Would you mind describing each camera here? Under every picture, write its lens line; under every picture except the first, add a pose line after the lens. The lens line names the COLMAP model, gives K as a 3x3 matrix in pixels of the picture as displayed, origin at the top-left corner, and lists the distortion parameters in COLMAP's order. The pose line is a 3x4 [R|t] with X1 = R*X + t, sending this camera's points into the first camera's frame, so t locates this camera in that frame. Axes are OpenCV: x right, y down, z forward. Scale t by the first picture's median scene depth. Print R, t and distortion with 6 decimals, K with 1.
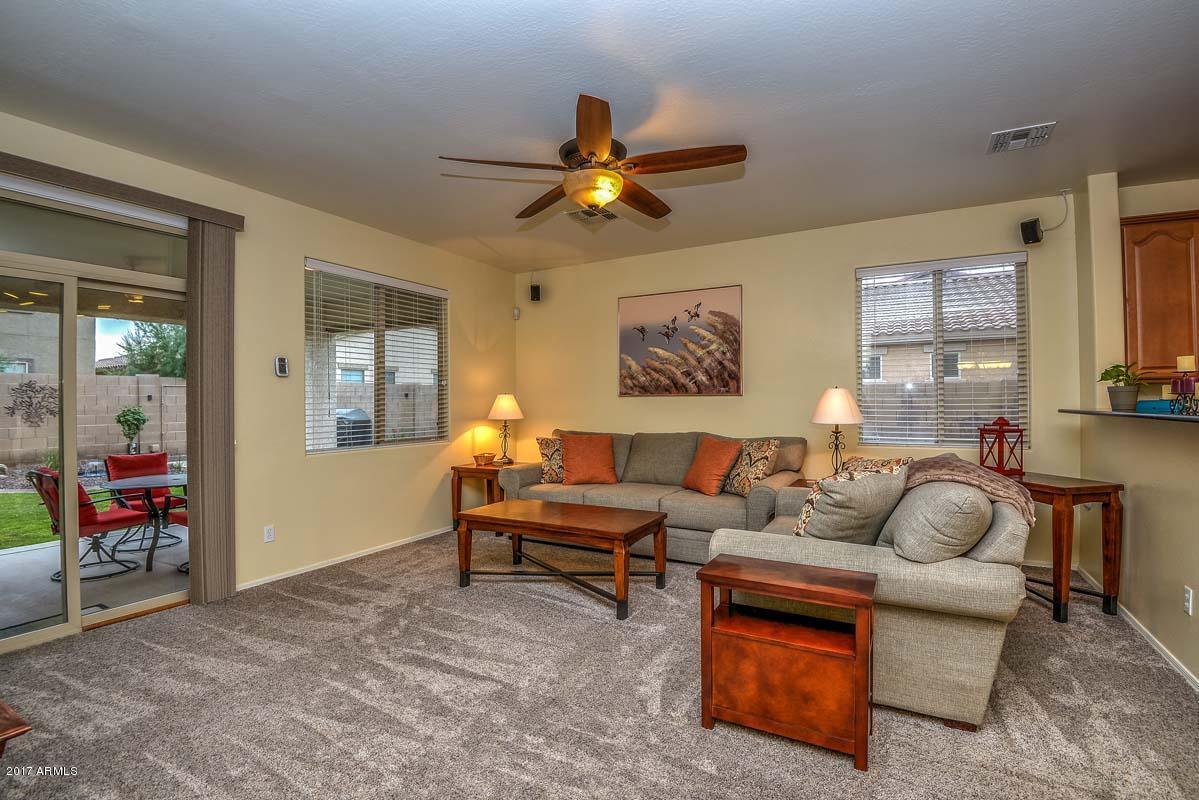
lens RADIAL K [[555.3, 0, 599.5], [0, 555.3, 400.0], [0, 0, 1]] dist [-0.020566, -0.012842]
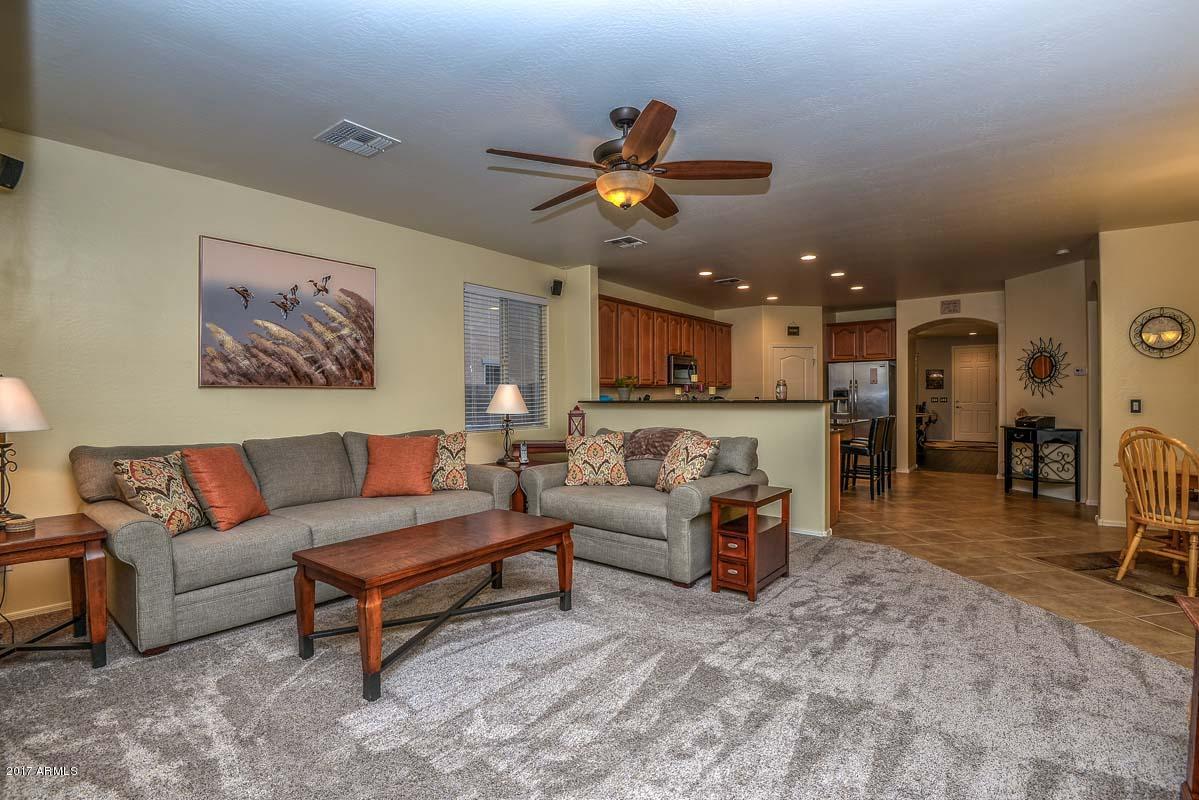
lens RADIAL K [[555.3, 0, 599.5], [0, 555.3, 400.0], [0, 0, 1]] dist [-0.020566, -0.012842]
pose [[0.151691, -0.001480, 0.988427, -0.566085], [0.000785, 0.999999, 0.001377, 0.008577], [-0.988428, 0.000567, 0.151692, 0.475879]]
